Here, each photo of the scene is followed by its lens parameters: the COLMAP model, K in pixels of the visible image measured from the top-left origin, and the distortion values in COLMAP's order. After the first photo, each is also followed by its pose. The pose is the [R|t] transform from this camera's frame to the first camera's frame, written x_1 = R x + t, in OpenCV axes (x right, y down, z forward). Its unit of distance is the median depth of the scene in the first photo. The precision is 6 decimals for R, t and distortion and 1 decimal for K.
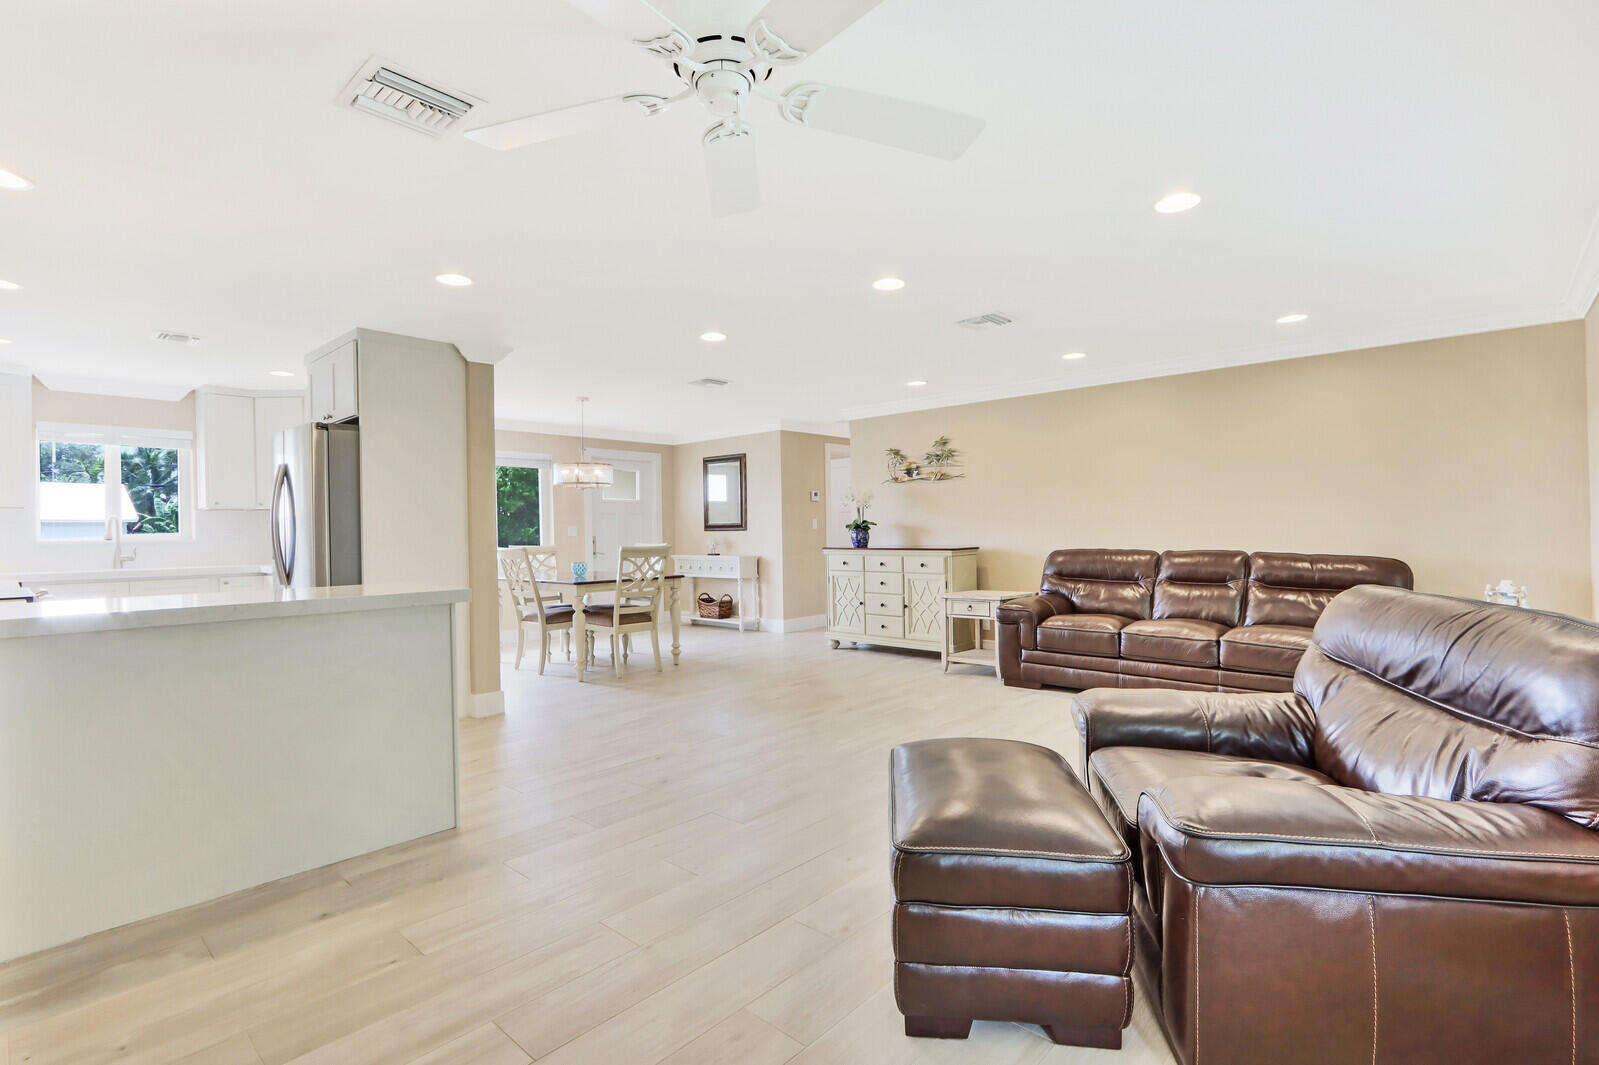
lens RADIAL K [[759.6, 0, 805.6], [0, 759.6, 527.1], [0, 0, 1]] dist [-0.018491, -0.001014]
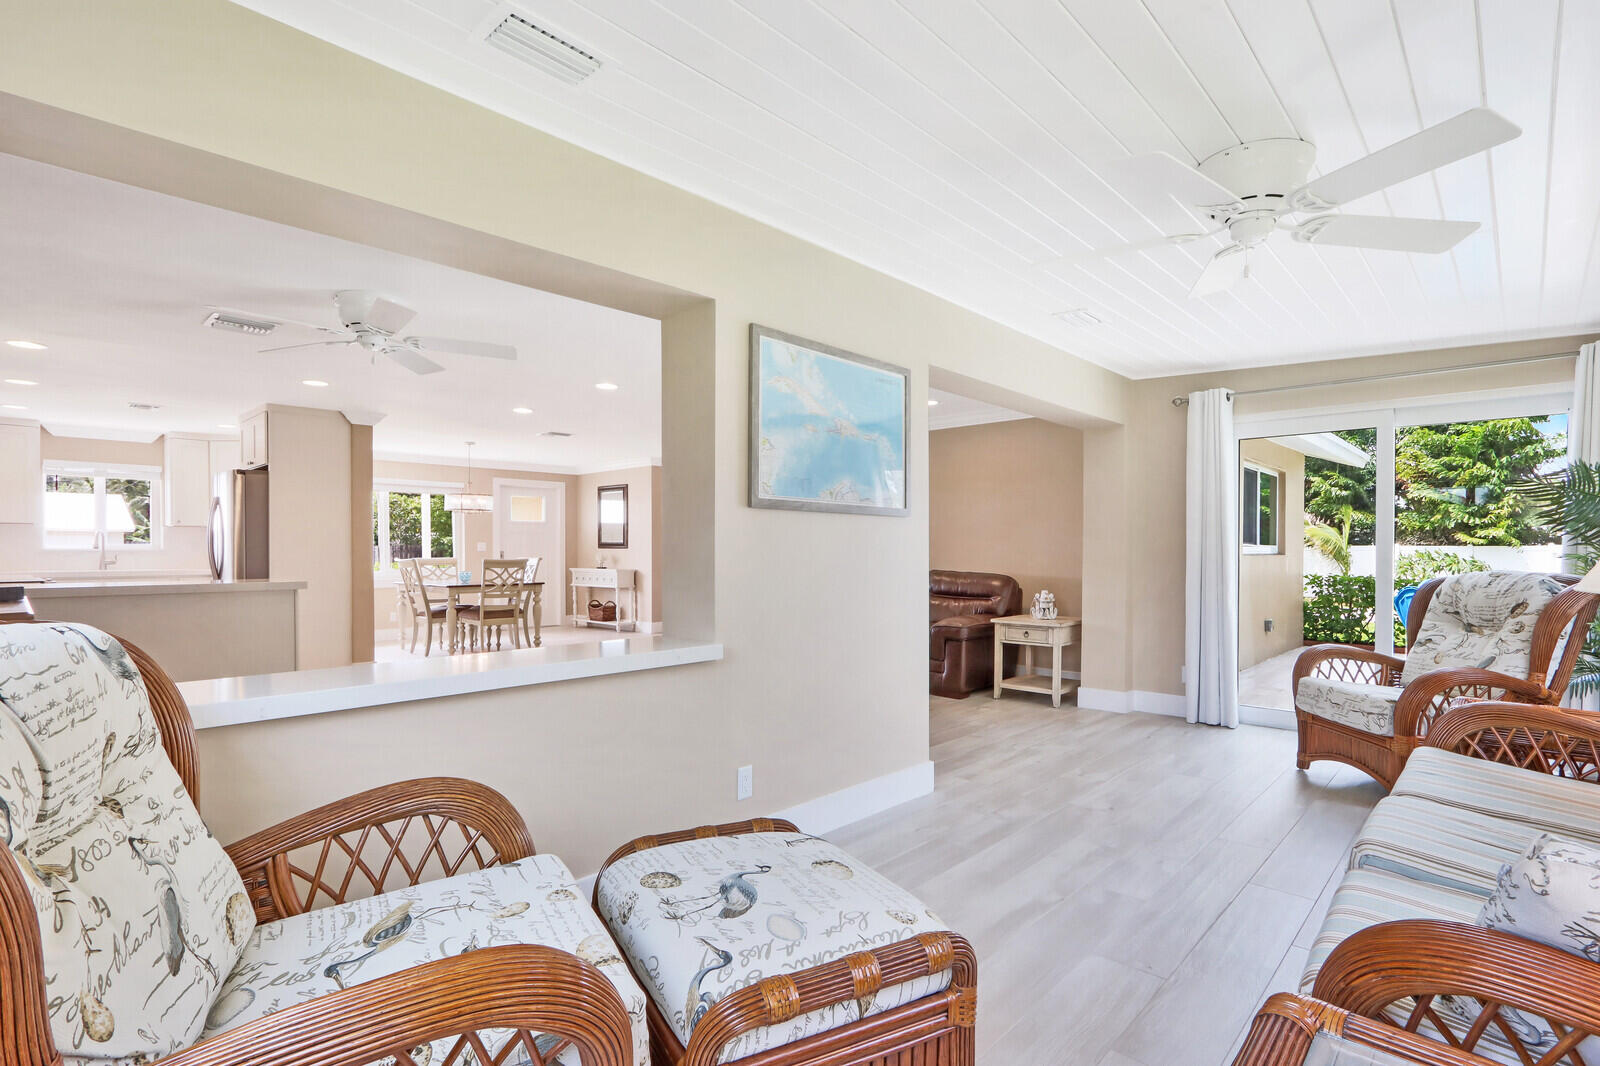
lens RADIAL K [[760.0, 0, 806.3], [0, 760.0, 542.0], [0, 0, 1]] dist [-0.018491, -0.001014]
pose [[0.999888, 0.014500, -0.003638, 0.238286], [-0.014515, 0.999886, -0.004123, -0.005197], [0.003578, 0.004175, 0.999985, -0.230835]]
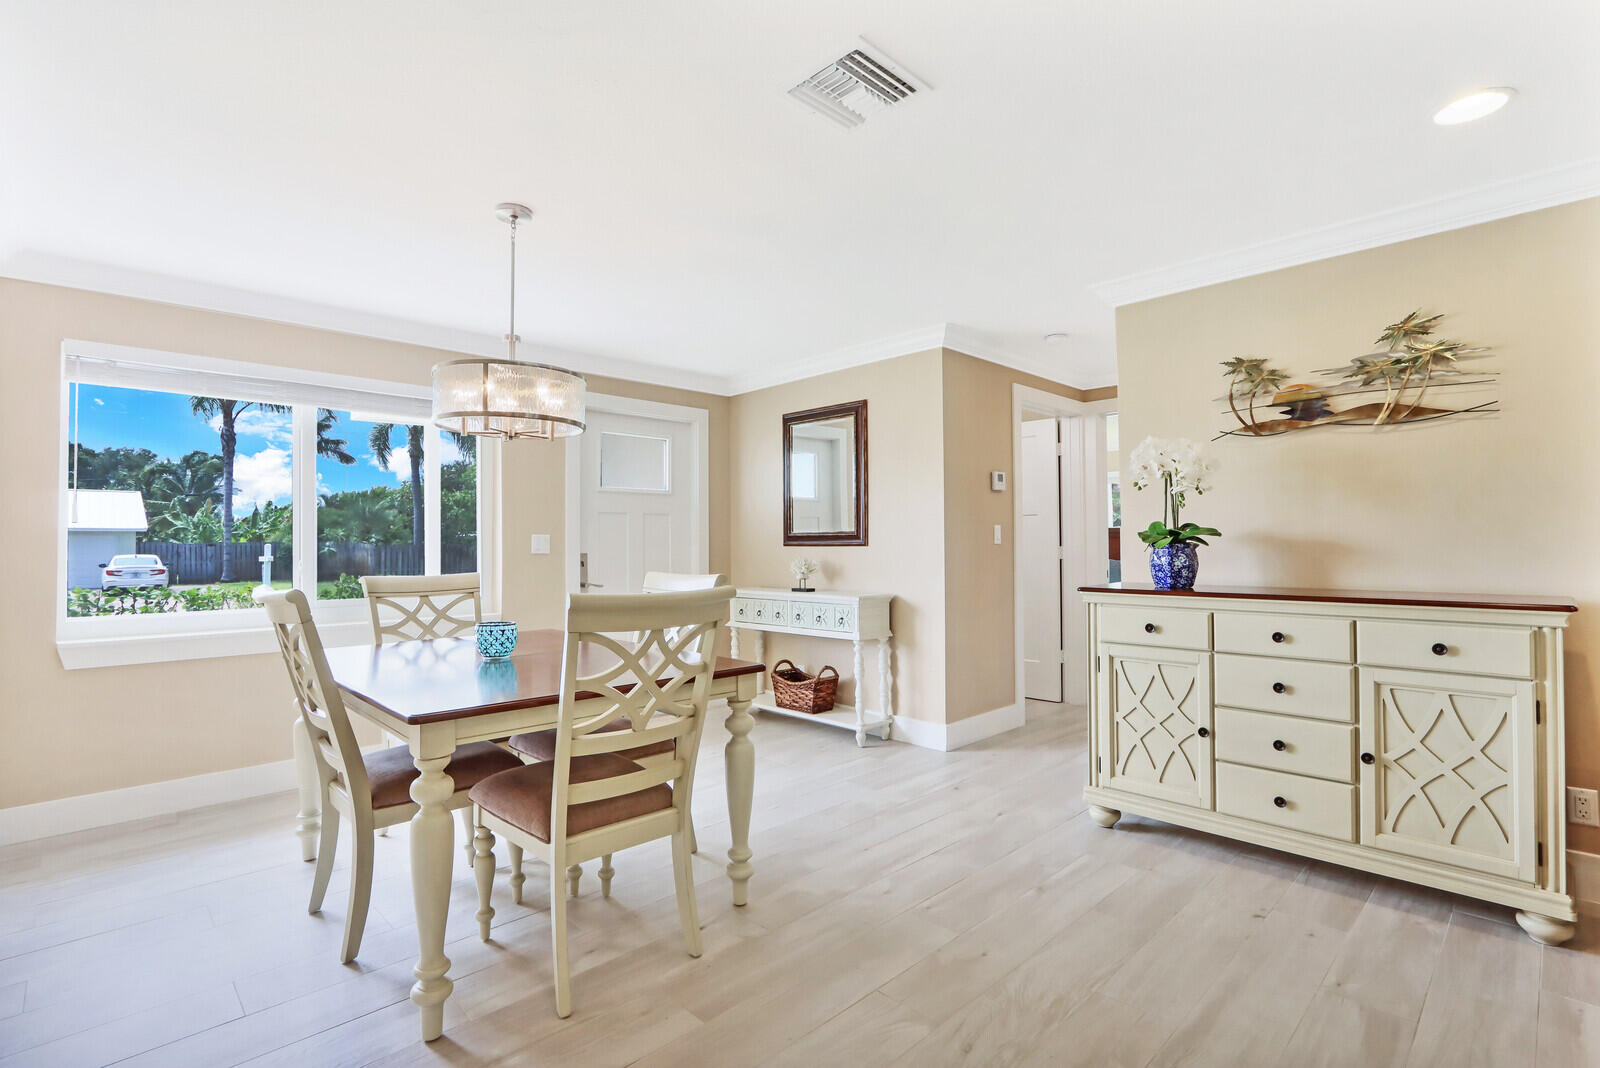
lens RADIAL K [[760.0, 0, 797.4], [0, 760.0, 538.9], [0, 0, 1]] dist [-0.018491, -0.001014]
pose [[0.997292, 0.011007, -0.072720, -0.099617], [-0.011493, 0.999914, -0.006266, 0.004002], [0.072645, 0.007084, 0.997333, 0.533341]]
